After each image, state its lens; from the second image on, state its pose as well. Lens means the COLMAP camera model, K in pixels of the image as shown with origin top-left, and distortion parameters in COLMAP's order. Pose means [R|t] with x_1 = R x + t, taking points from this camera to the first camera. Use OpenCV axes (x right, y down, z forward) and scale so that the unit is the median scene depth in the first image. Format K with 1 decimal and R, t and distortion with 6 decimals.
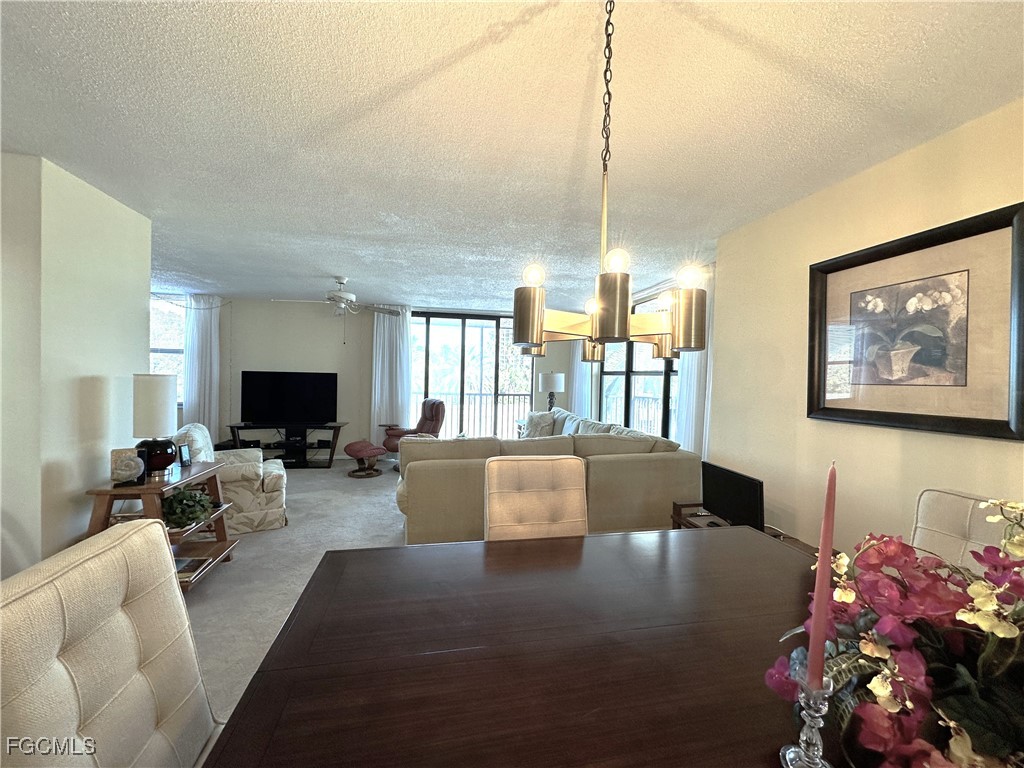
lens RADIAL K [[408.3, 0, 511.4], [0, 408.3, 383.7], [0, 0, 1]] dist [-0.000451, 0.000328]
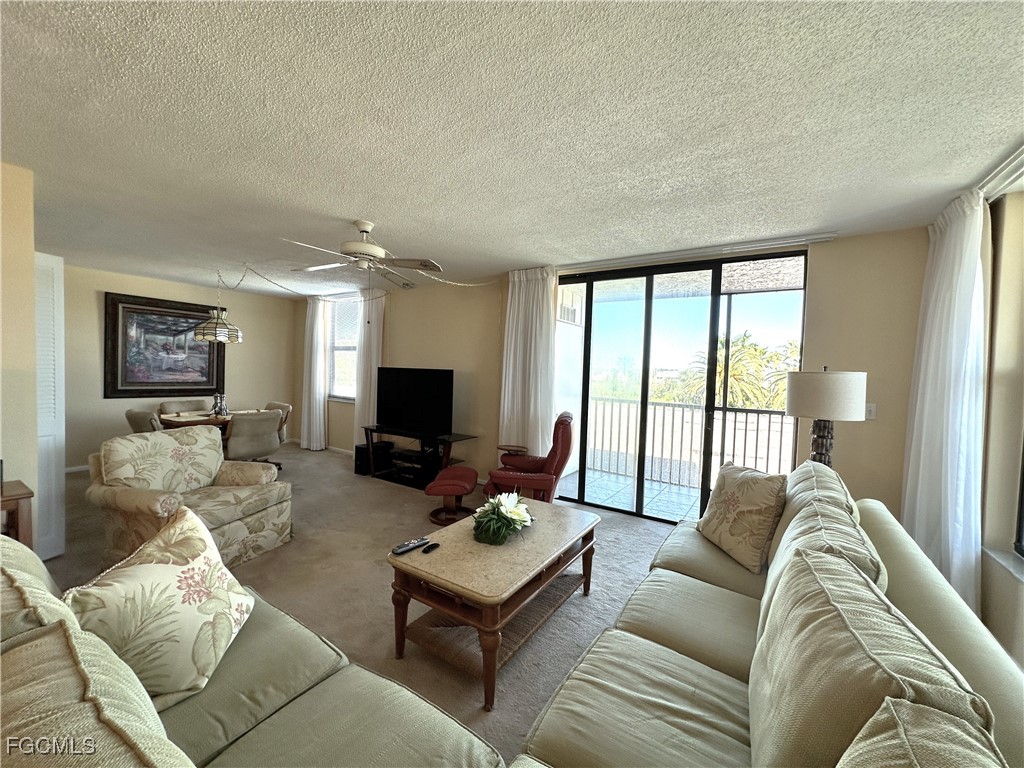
lens RADIAL K [[408.3, 0, 511.3], [0, 408.3, 384.8], [0, 0, 1]] dist [0.000921, 0.000193]
pose [[0.713529, 0.026217, -0.700135, 0.306186], [-0.028383, 0.999561, 0.008504, -0.015401], [0.700051, 0.013804, 0.713959, 0.965826]]
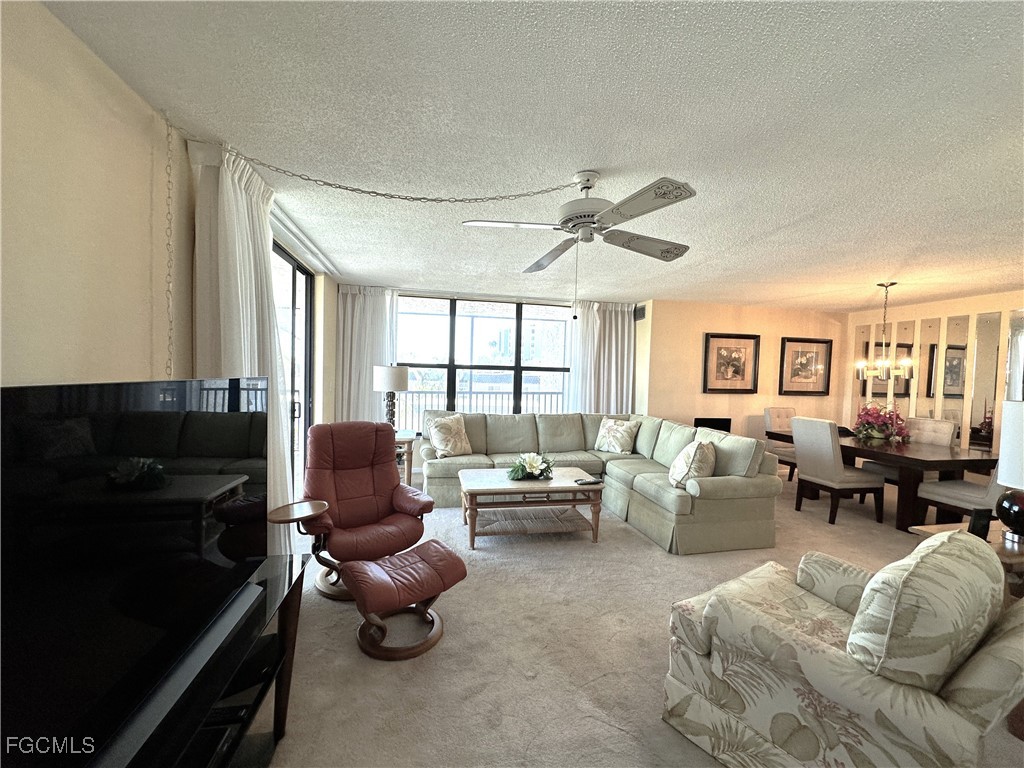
lens RADIAL K [[408.3, 0, 511.4], [0, 408.3, 383.7], [0, 0, 1]] dist [-0.000451, 0.000328]
pose [[0.009154, -0.049743, 0.998720, -1.245027], [-0.010241, 0.998705, 0.049836, -0.060457], [-0.999906, -0.010684, 0.008632, 1.495064]]
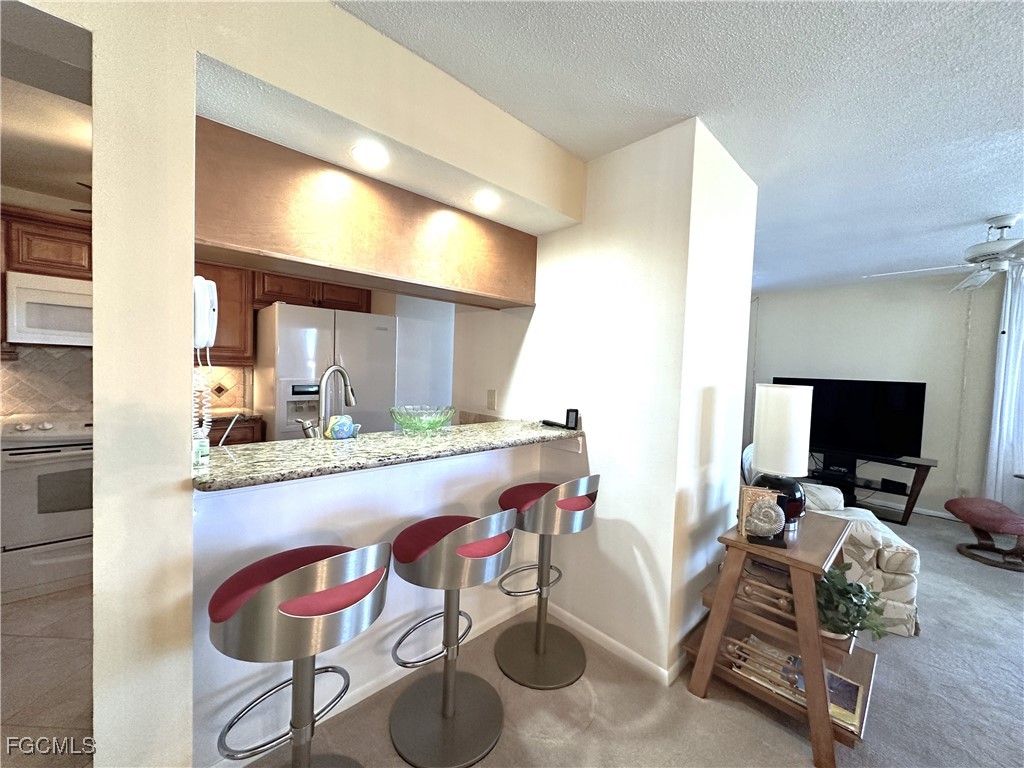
lens RADIAL K [[408.3, 0, 511.4], [0, 408.3, 383.7], [0, 0, 1]] dist [-0.000451, 0.000328]
pose [[0.533466, 0.030745, -0.845263, -0.409016], [-0.038430, 0.999188, 0.012090, -0.012706], [0.844948, 0.026034, 0.534214, 0.171125]]
